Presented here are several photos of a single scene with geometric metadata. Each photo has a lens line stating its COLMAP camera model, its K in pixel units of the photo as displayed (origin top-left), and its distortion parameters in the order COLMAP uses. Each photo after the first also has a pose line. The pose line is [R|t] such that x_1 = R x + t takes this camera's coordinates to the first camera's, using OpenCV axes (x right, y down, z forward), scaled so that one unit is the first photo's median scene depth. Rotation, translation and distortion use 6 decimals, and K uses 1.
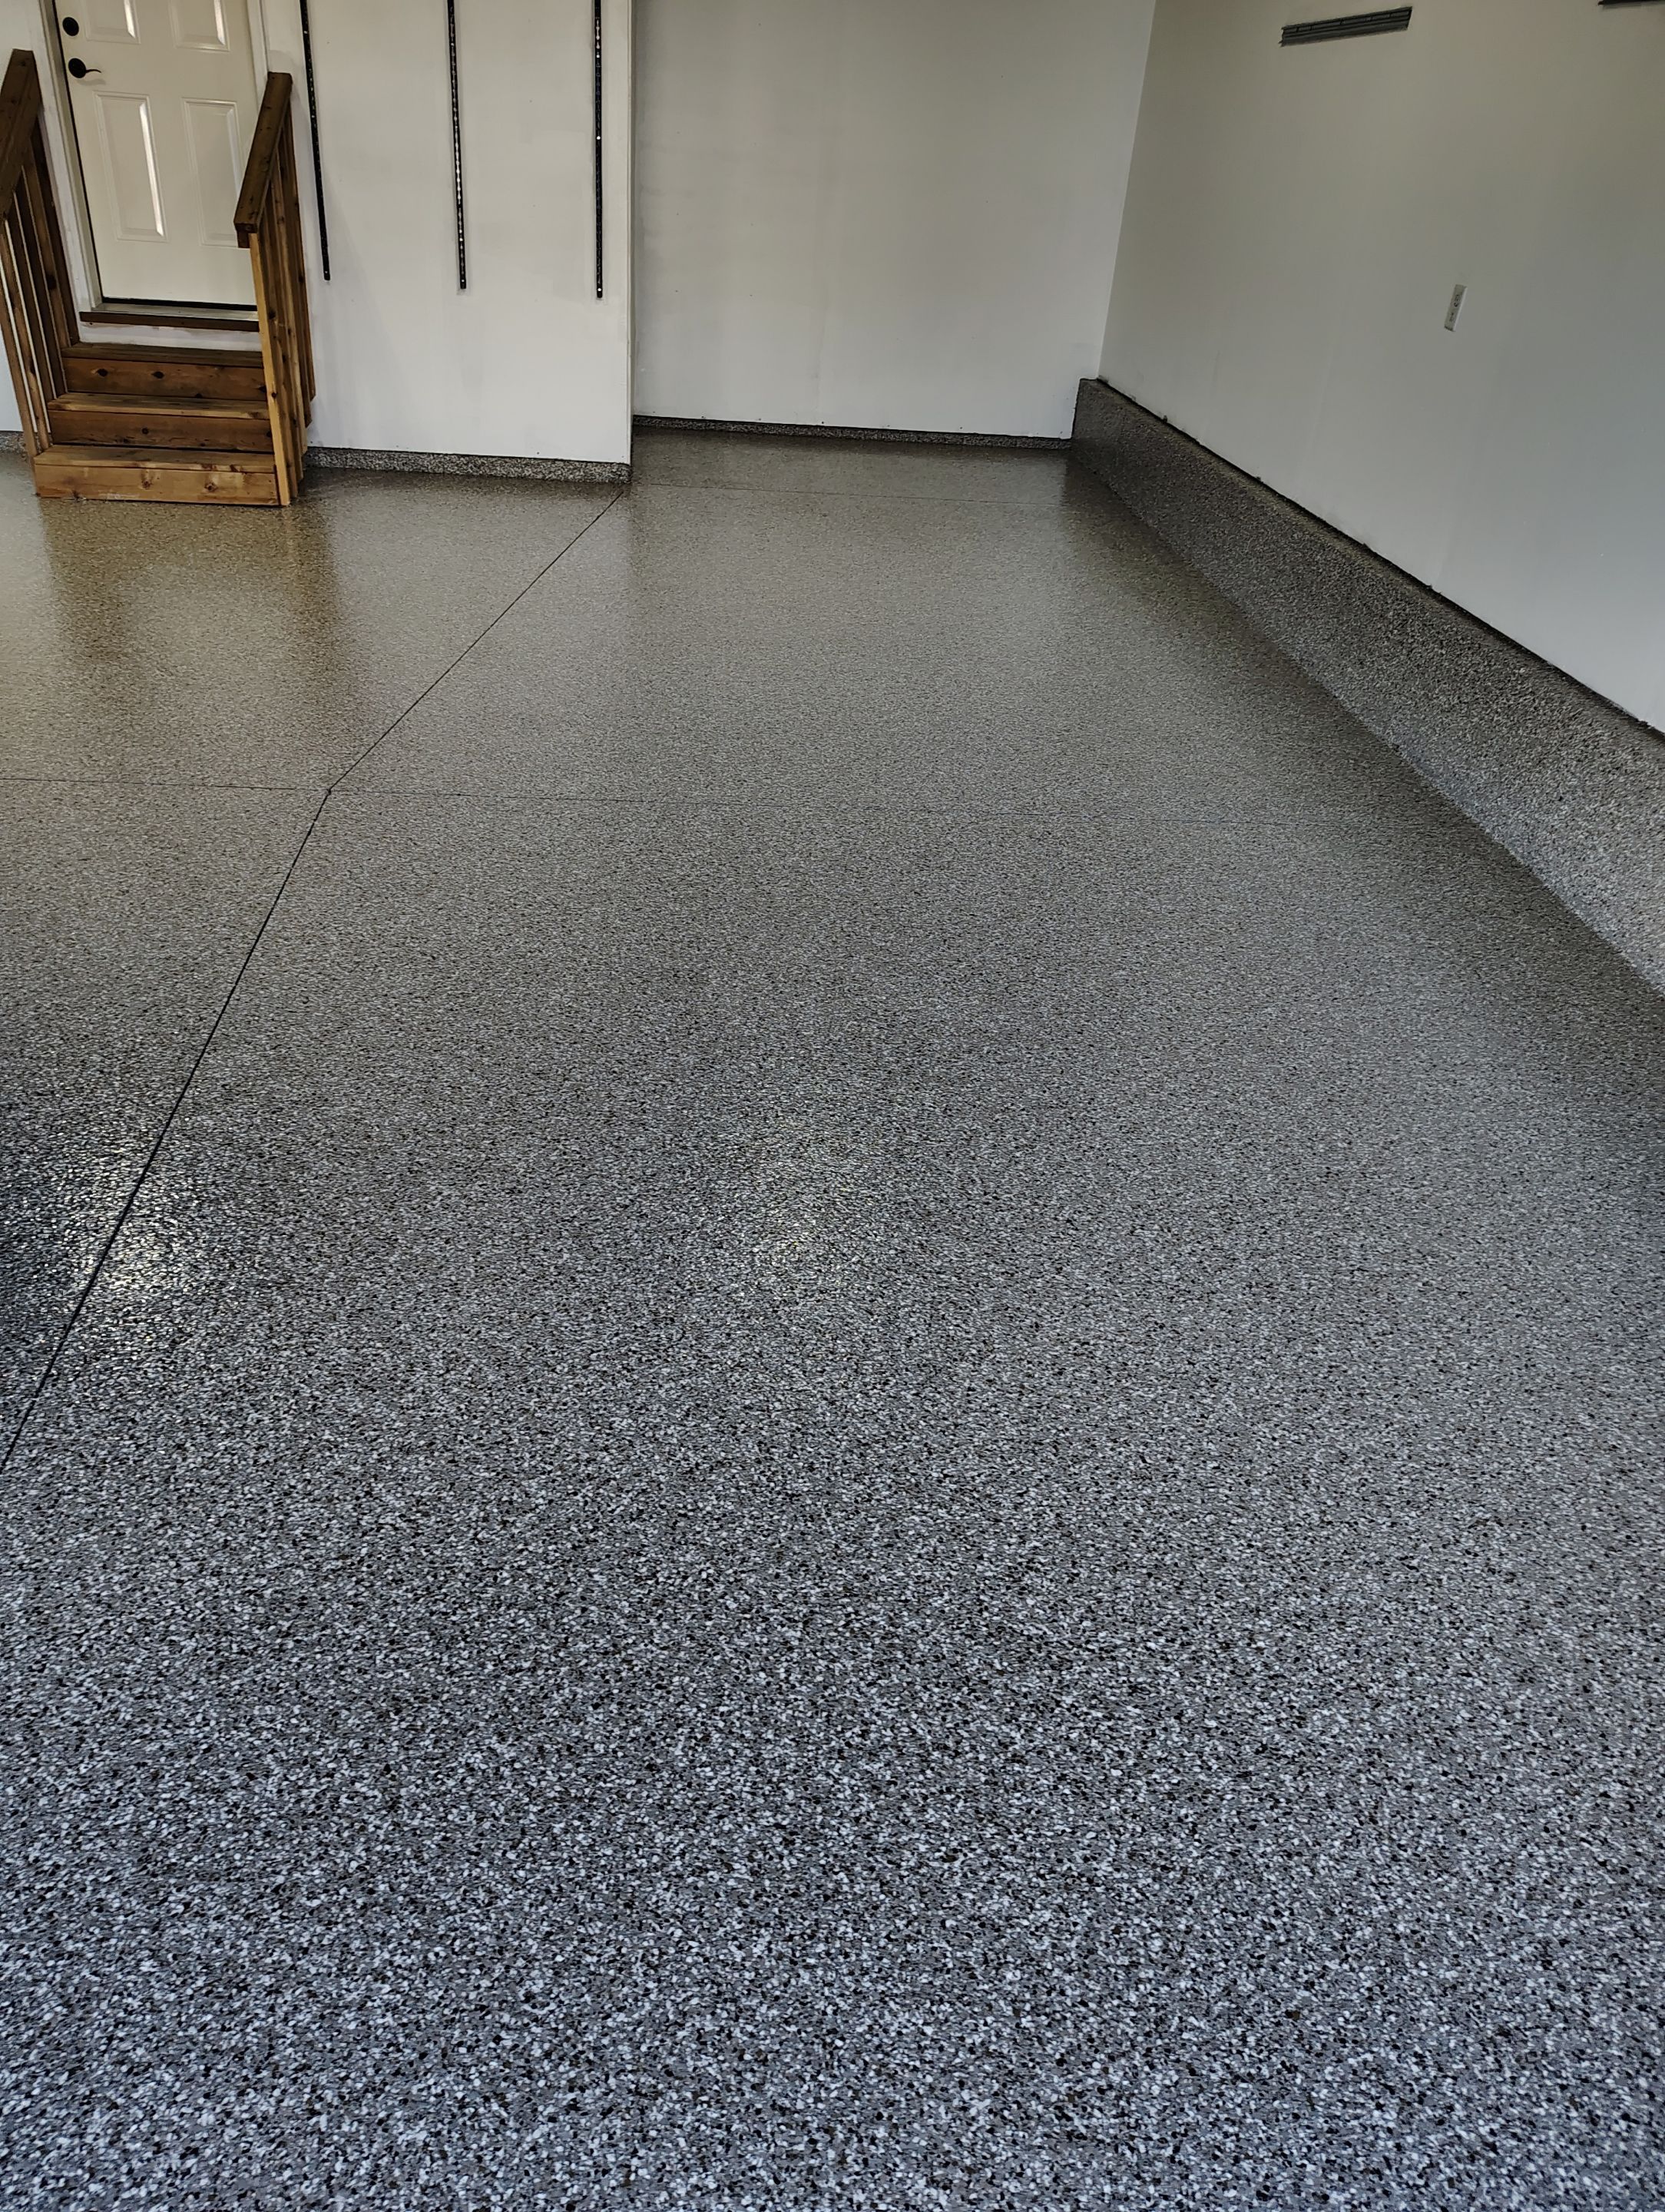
lens RADIAL K [[1509.0, 0, 784.9], [0, 1509.0, 1092.9], [0, 0, 1]] dist [0.041059, -0.042474]
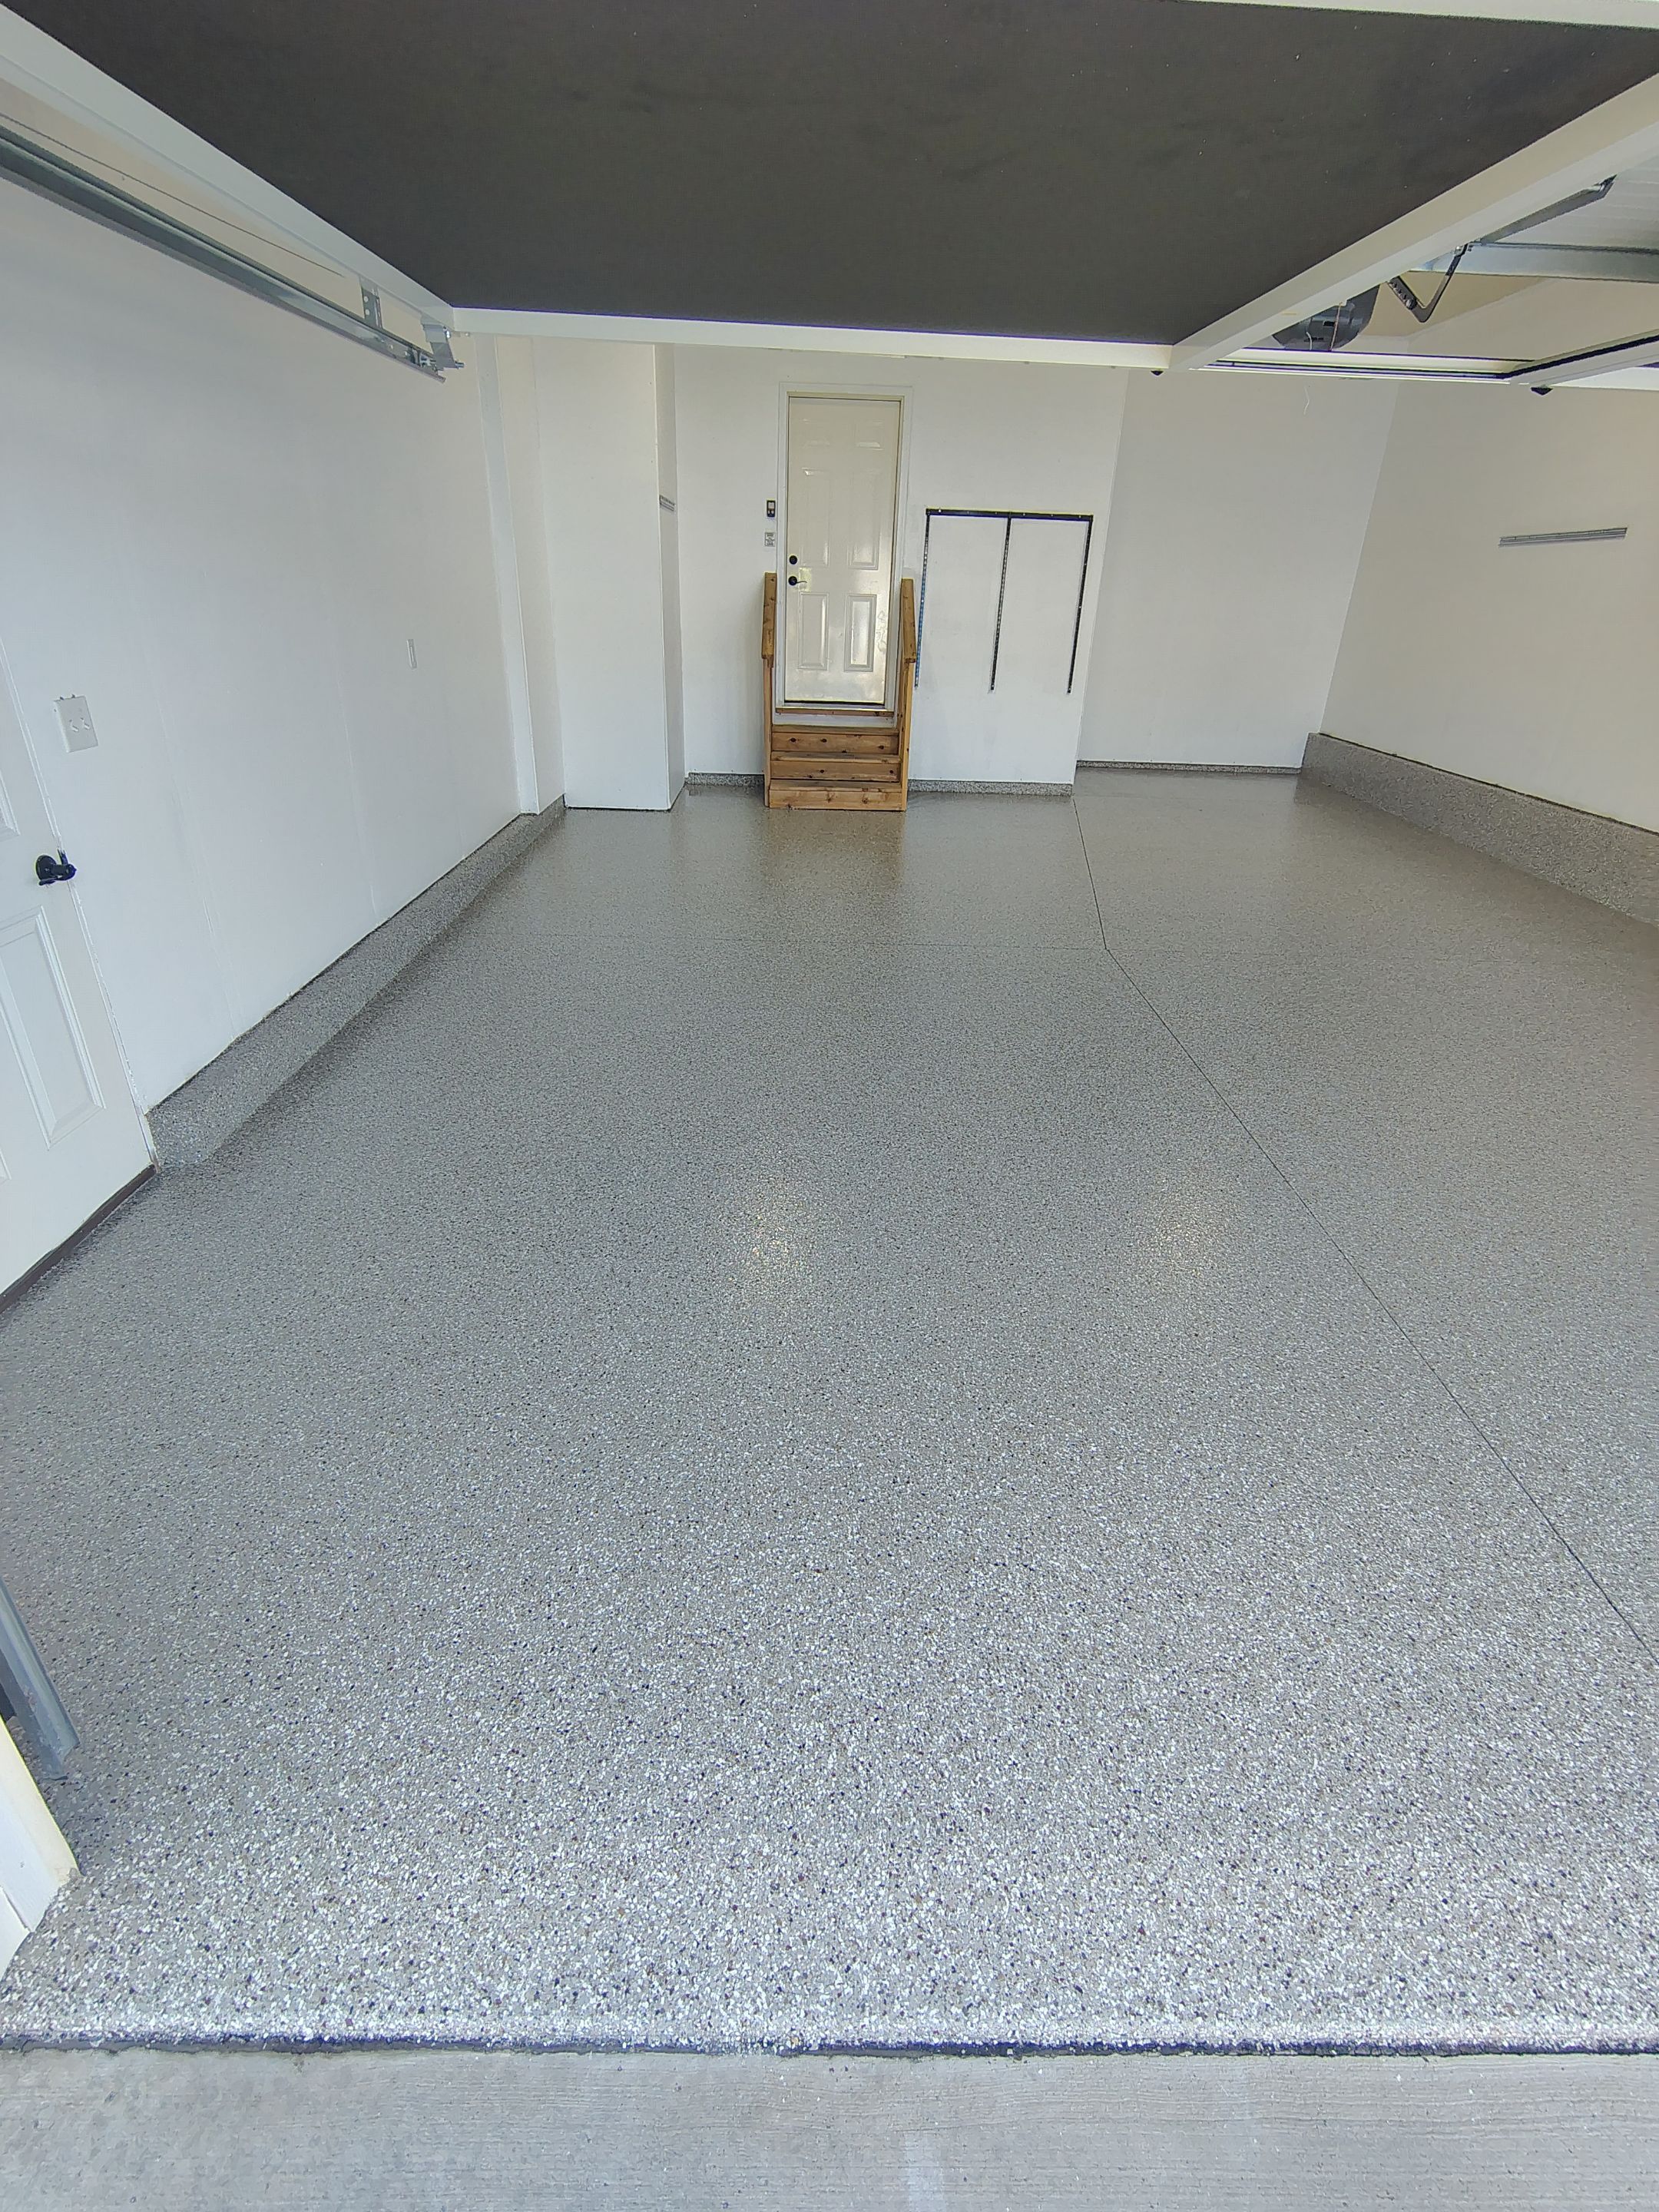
lens RADIAL K [[1031.6, 0, 816.4], [0, 1031.6, 1093.7], [0, 0, 1]] dist [-0.005041, 0.001022]
pose [[0.998017, -0.001001, -0.062941, -0.318278], [-0.006177, 0.993491, -0.113744, 0.062954], [0.062646, 0.113908, 0.991514, -0.123217]]
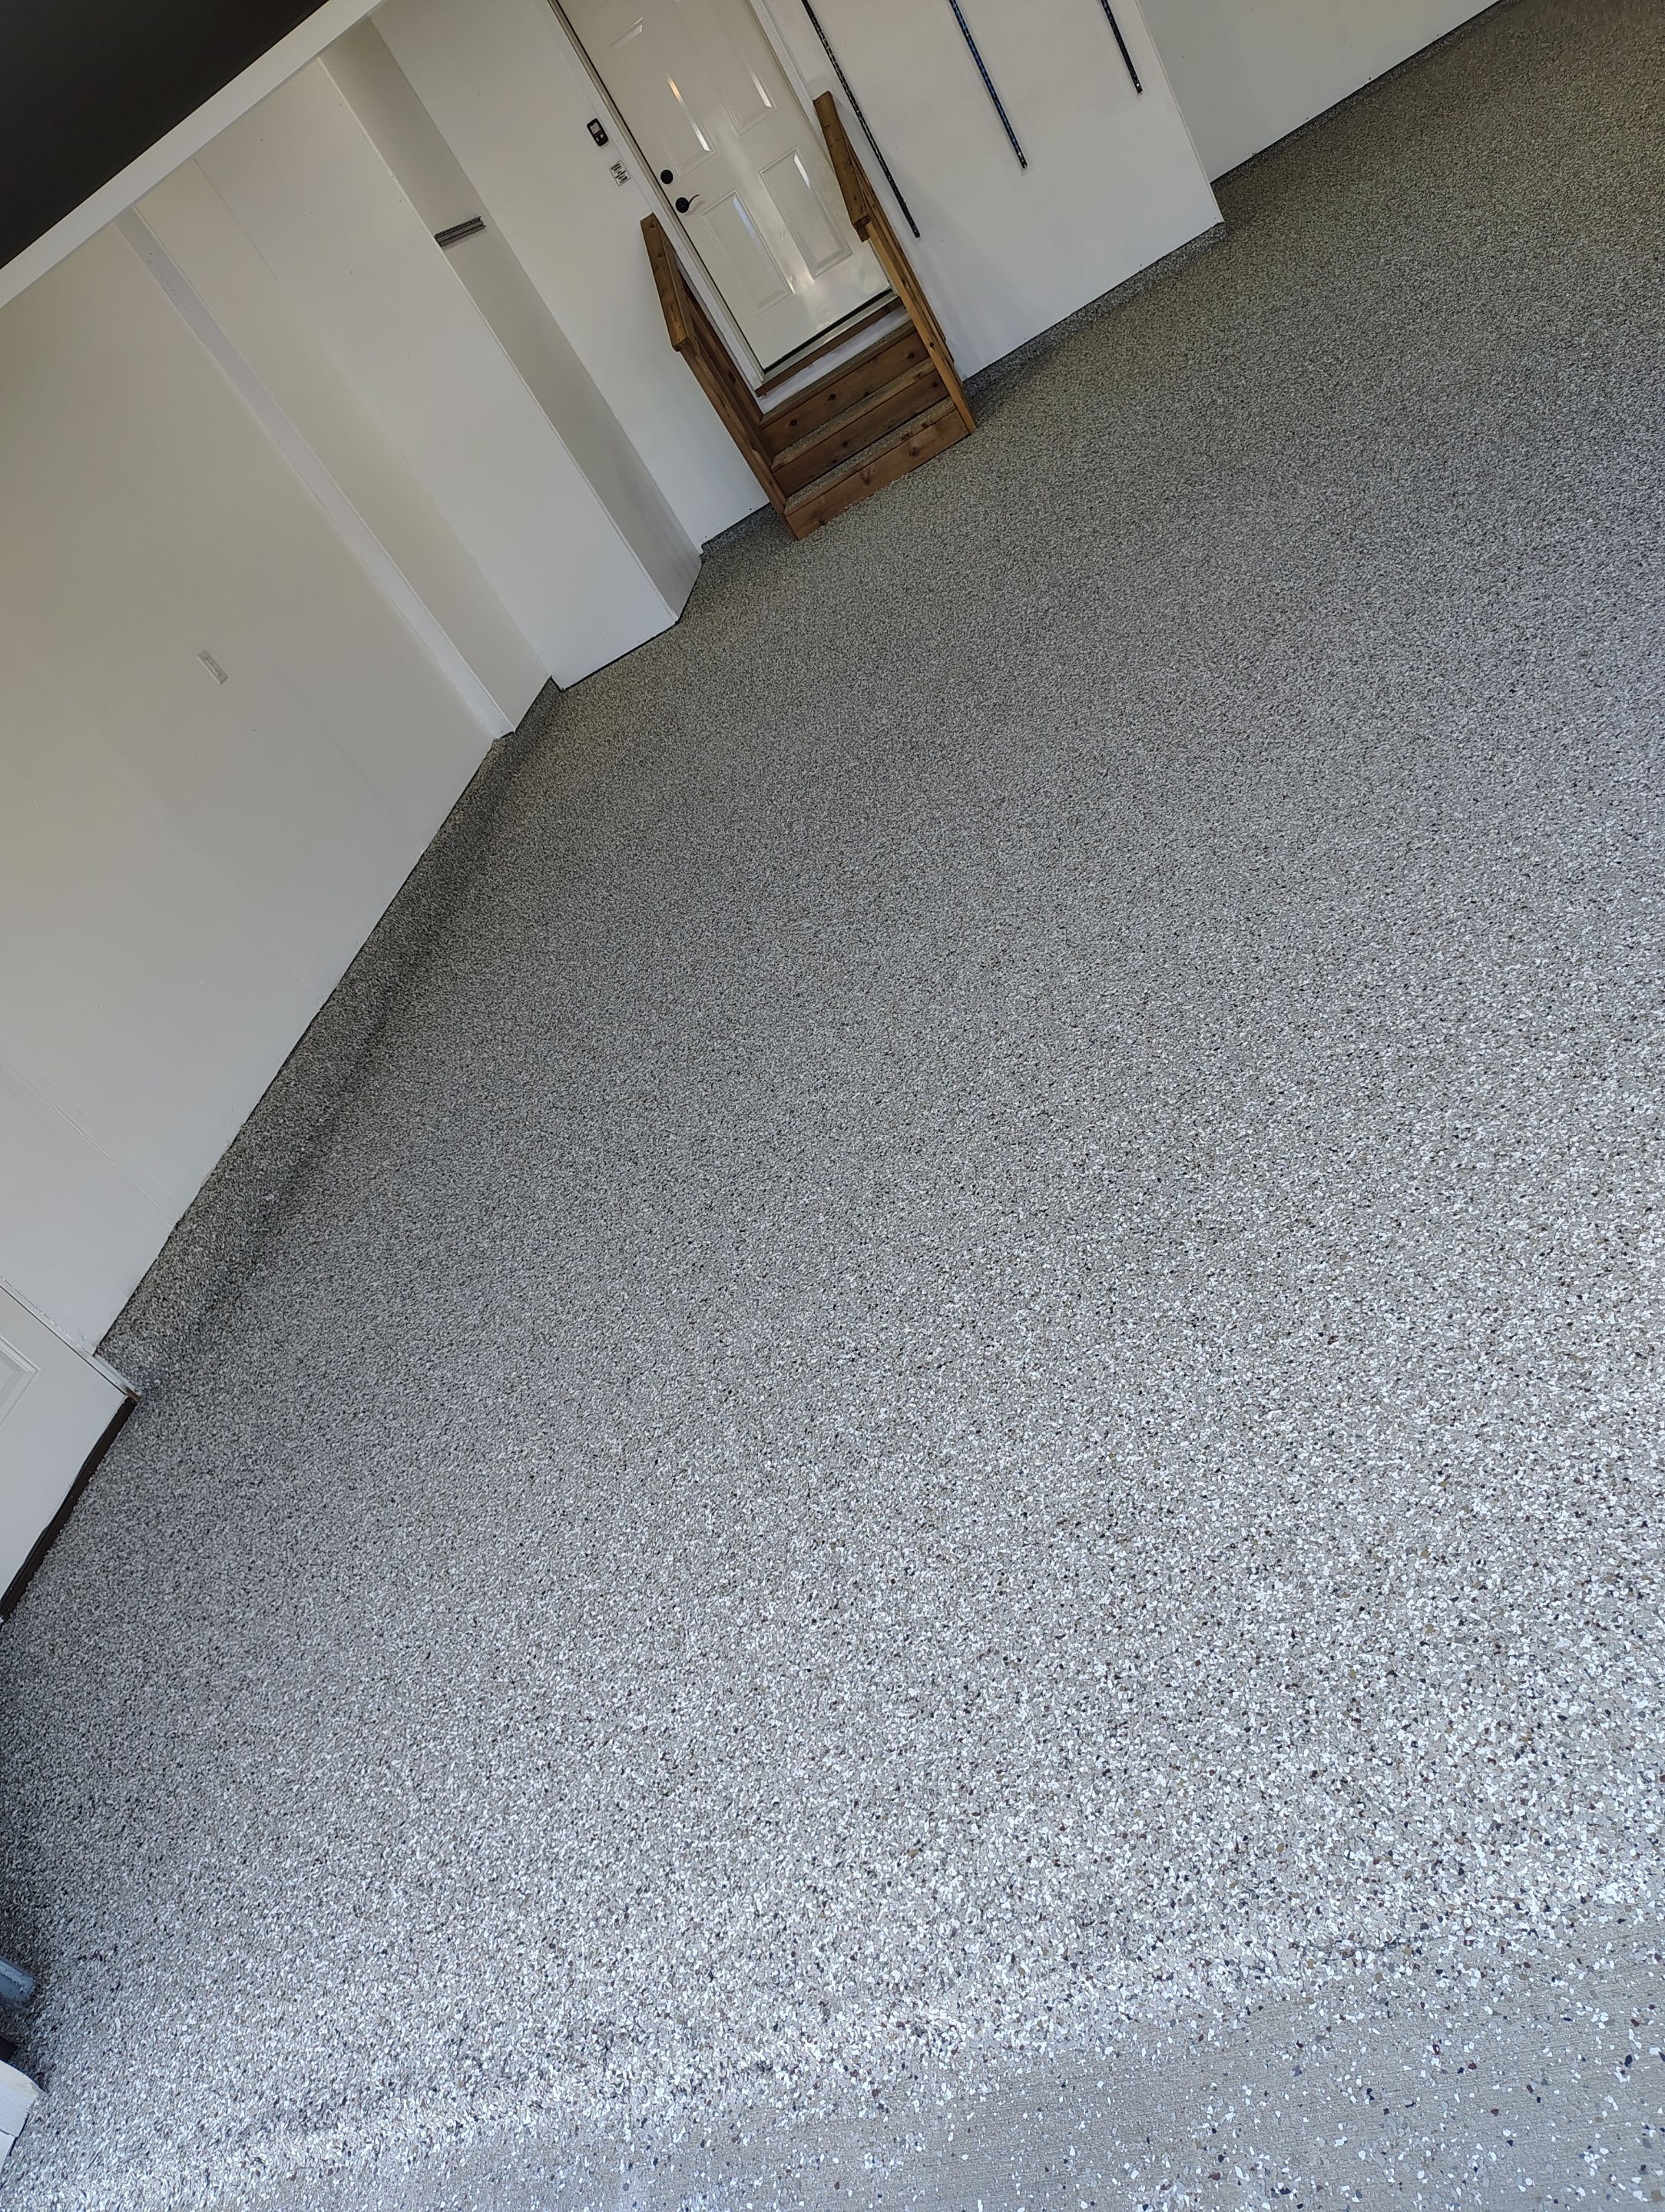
lens RADIAL K [[1522.4, 0, 838.3], [0, 1522.4, 1101.1], [0, 0, 1]] dist [0.062973, -0.089033]
pose [[0.820398, -0.390217, -0.417944, -0.115276], [0.404646, 0.912645, -0.057803, 0.084905], [0.403990, -0.121698, 0.906632, -0.123808]]
